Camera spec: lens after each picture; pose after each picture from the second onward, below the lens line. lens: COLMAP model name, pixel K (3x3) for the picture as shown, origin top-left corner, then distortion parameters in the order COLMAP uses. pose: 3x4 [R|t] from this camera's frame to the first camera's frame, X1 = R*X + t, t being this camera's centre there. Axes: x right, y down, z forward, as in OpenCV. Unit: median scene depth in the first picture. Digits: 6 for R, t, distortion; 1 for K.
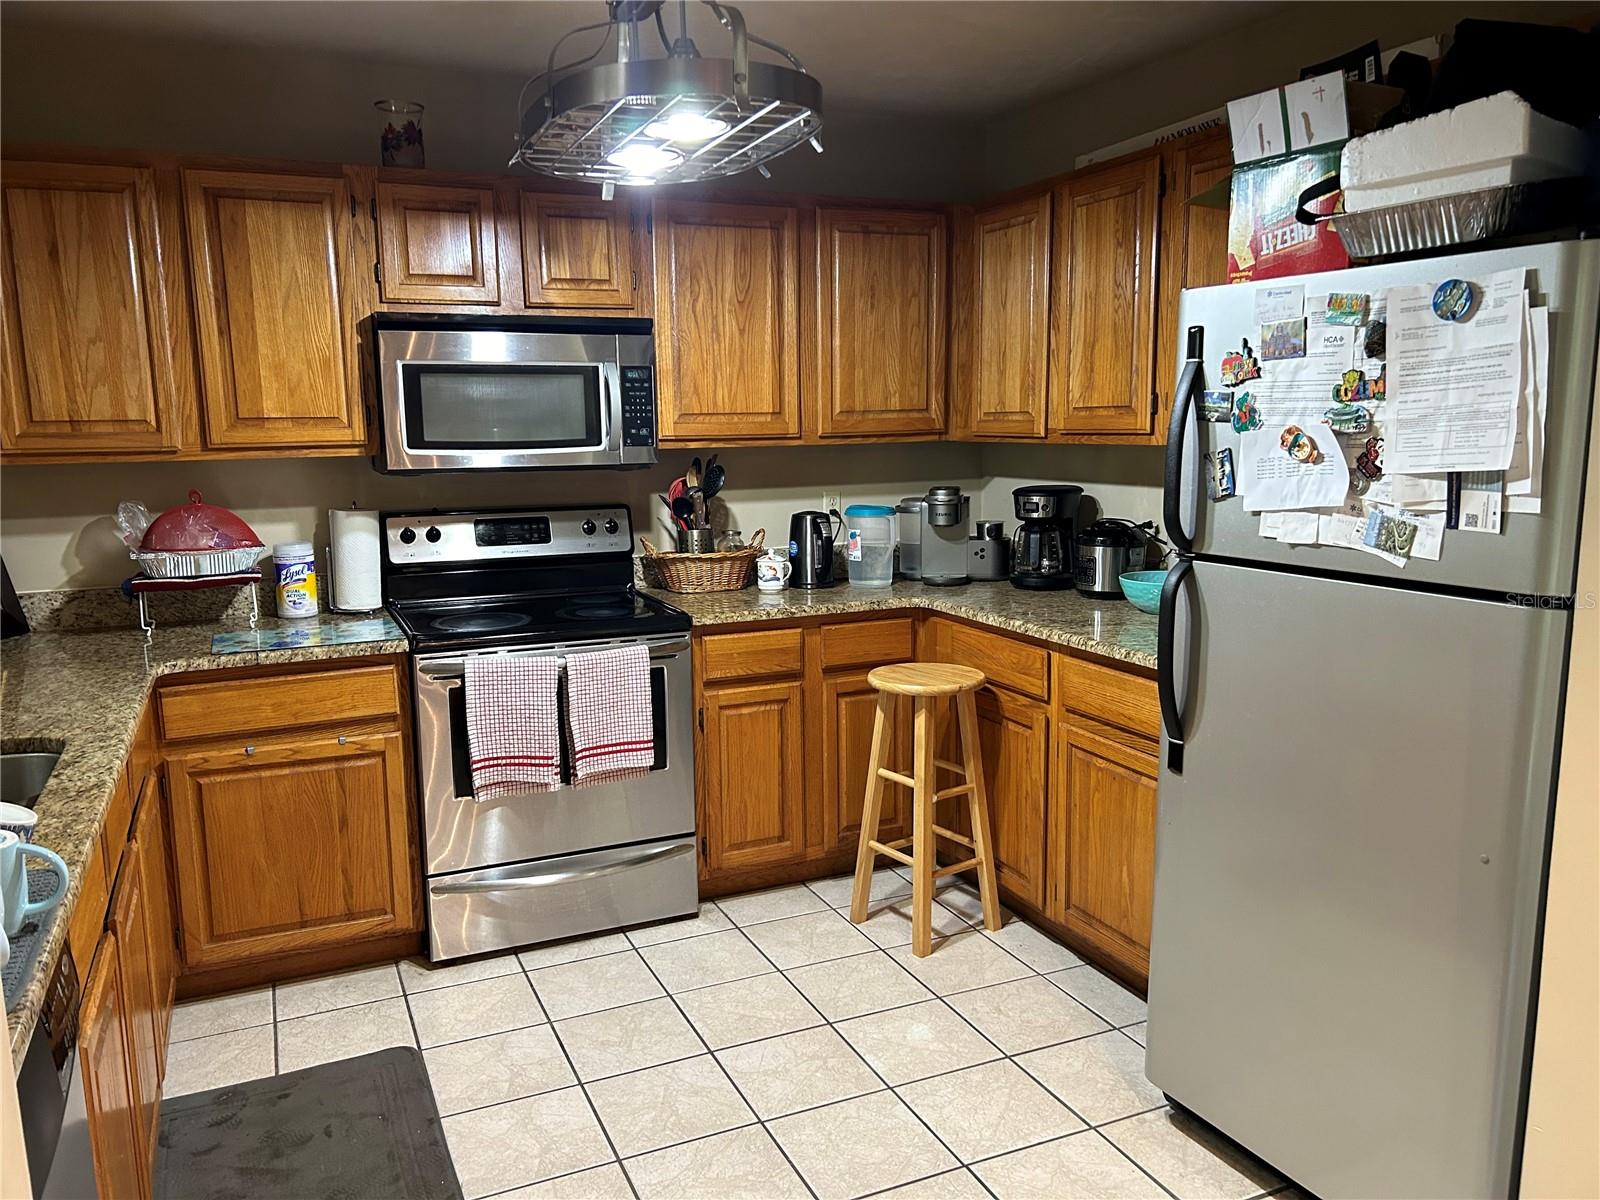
lens RADIAL K [[1186.6, 0, 793.0], [0, 1186.6, 605.3], [0, 0, 1]] dist [0.057774, -0.071291]
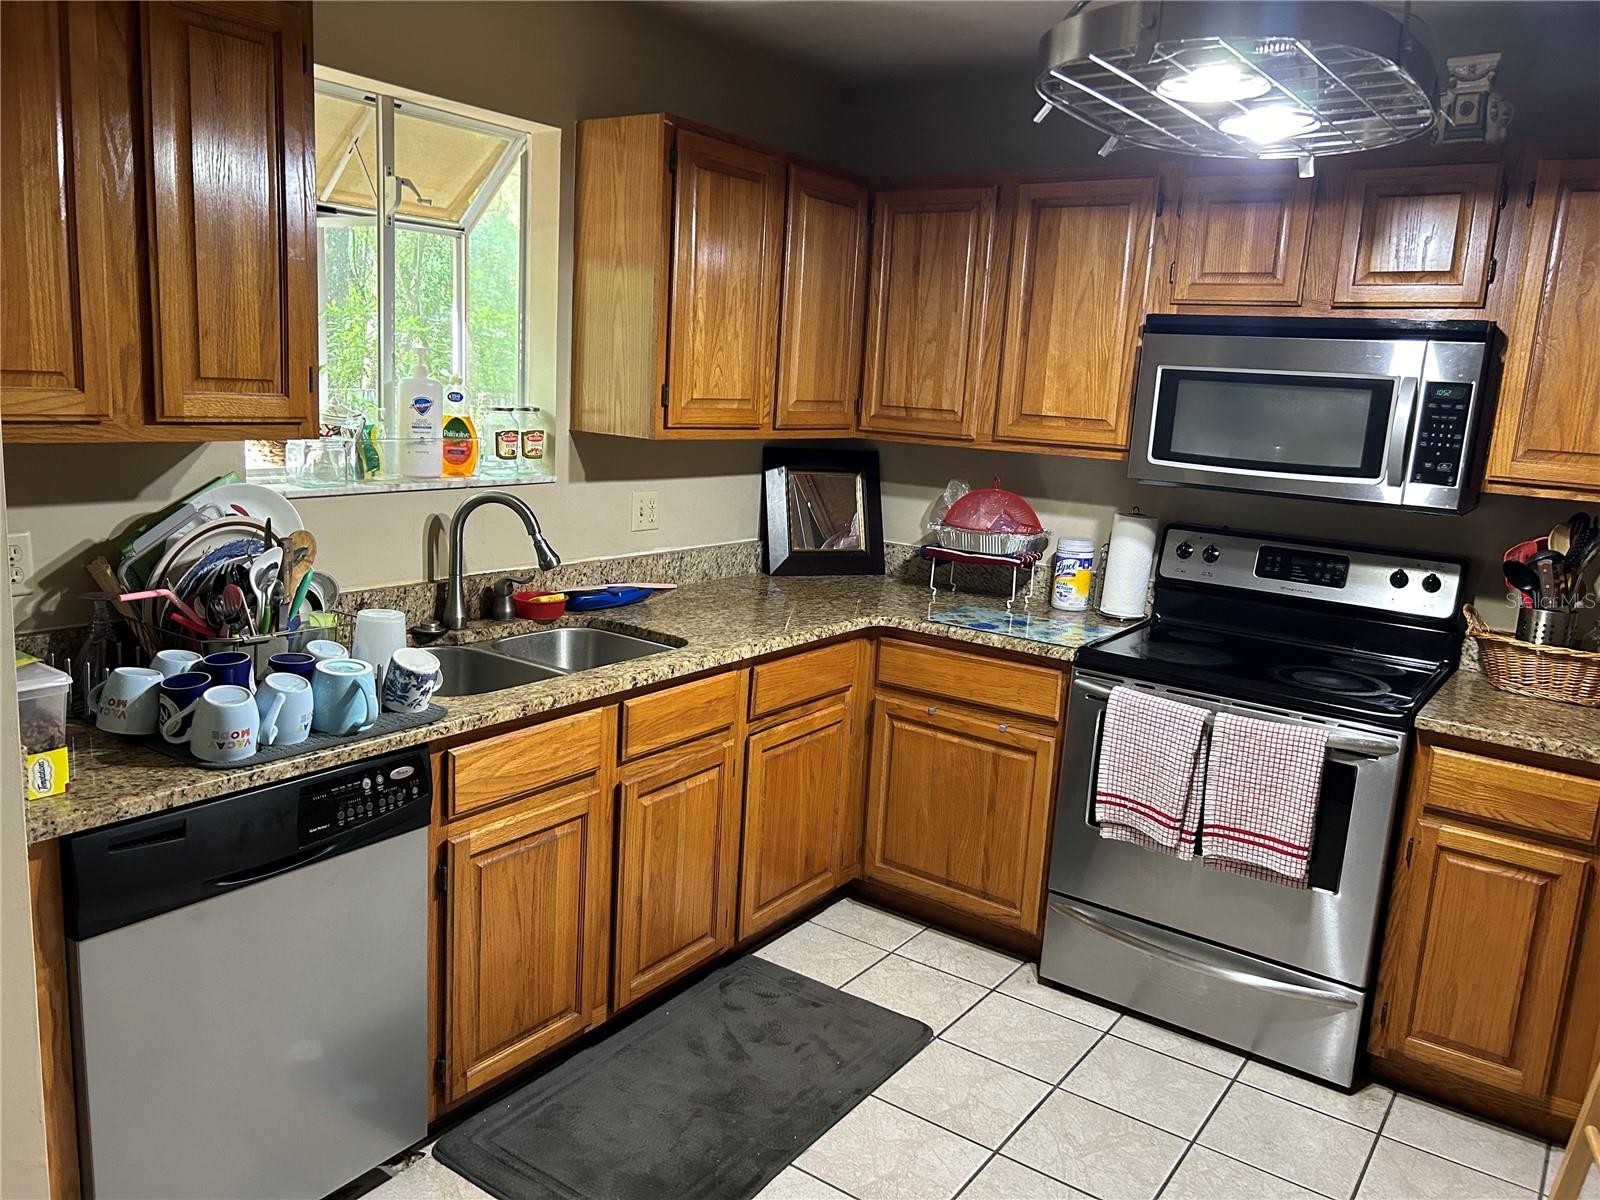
lens RADIAL K [[1186.6, 0, 796.0], [0, 1186.6, 603.1], [0, 0, 1]] dist [0.057774, -0.071291]
pose [[0.511968, 0.204097, -0.834406, 0.350014], [-0.203112, 0.972582, 0.113271, -0.069394], [0.834646, 0.111487, 0.539385, 0.267036]]
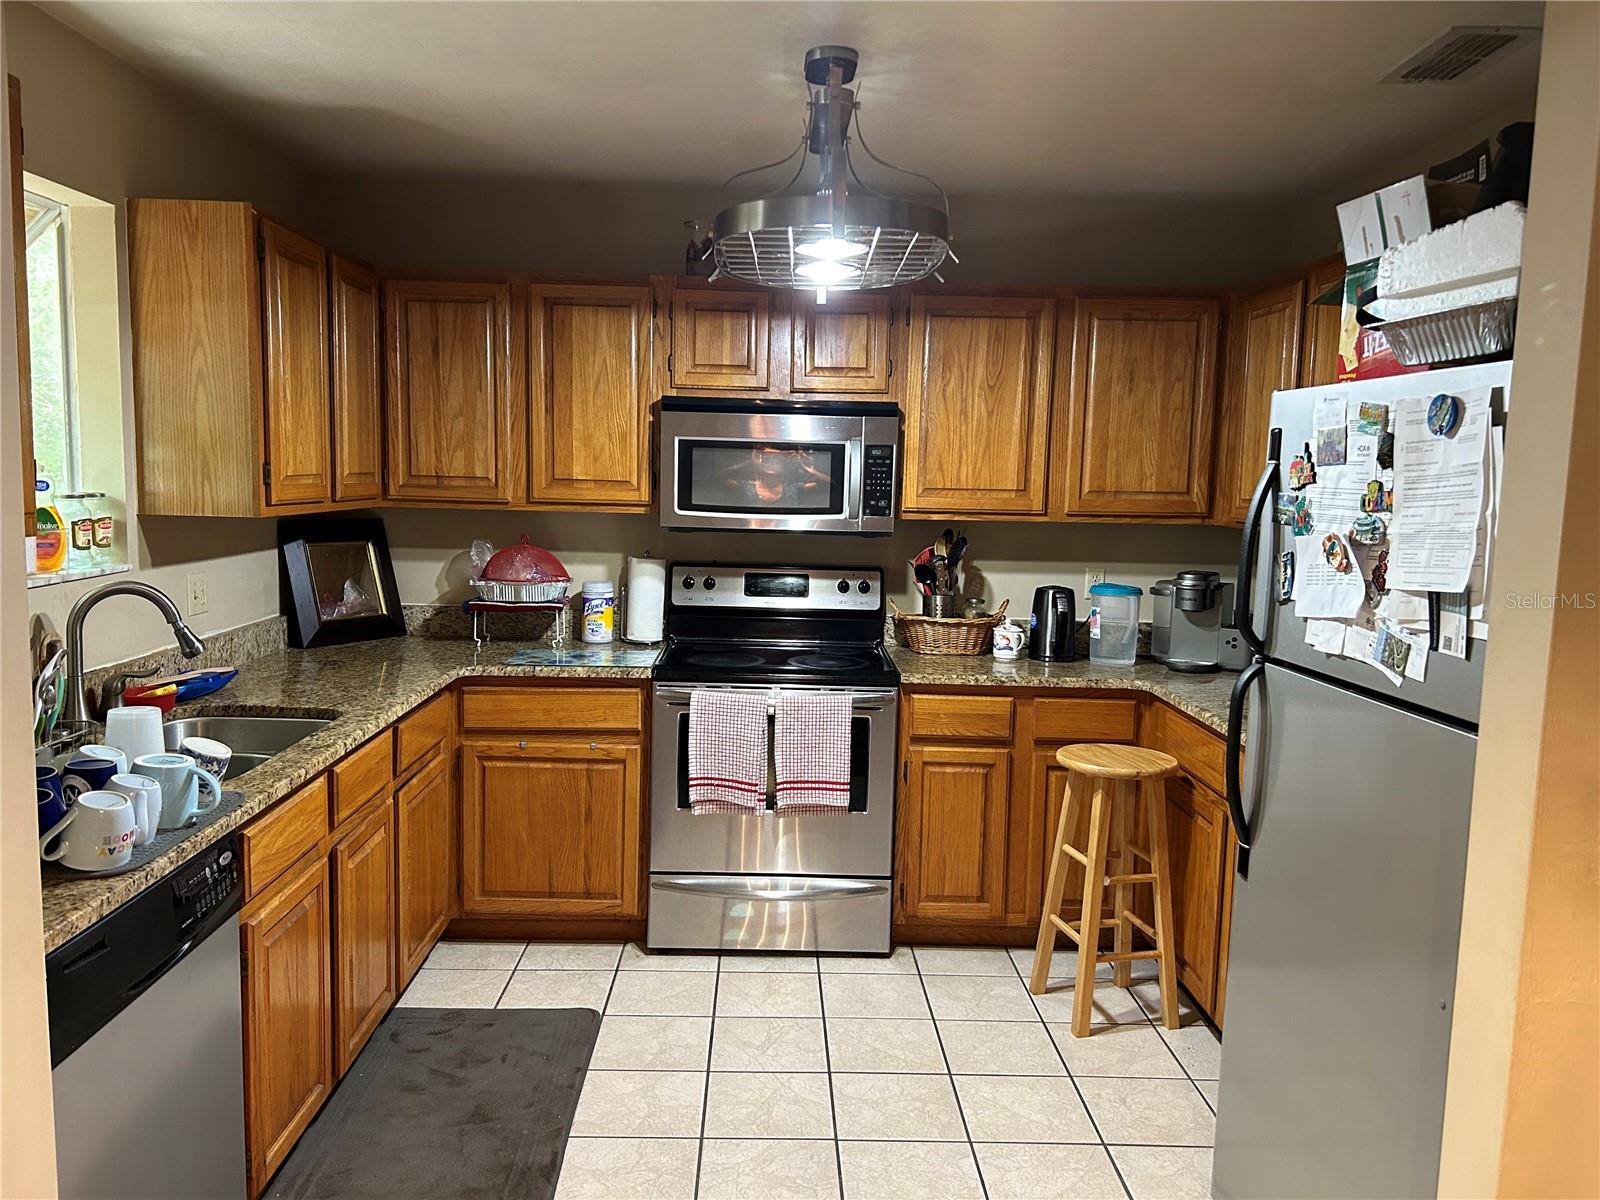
lens RADIAL K [[1186.6, 0, 795.8], [0, 1186.6, 600.1], [0, 0, 1]] dist [0.057774, -0.071291]
pose [[0.923035, 0.077853, -0.376756, 0.239866], [-0.098426, 0.994506, -0.035634, -0.010598], [0.371912, 0.069974, 0.925627, -0.043182]]
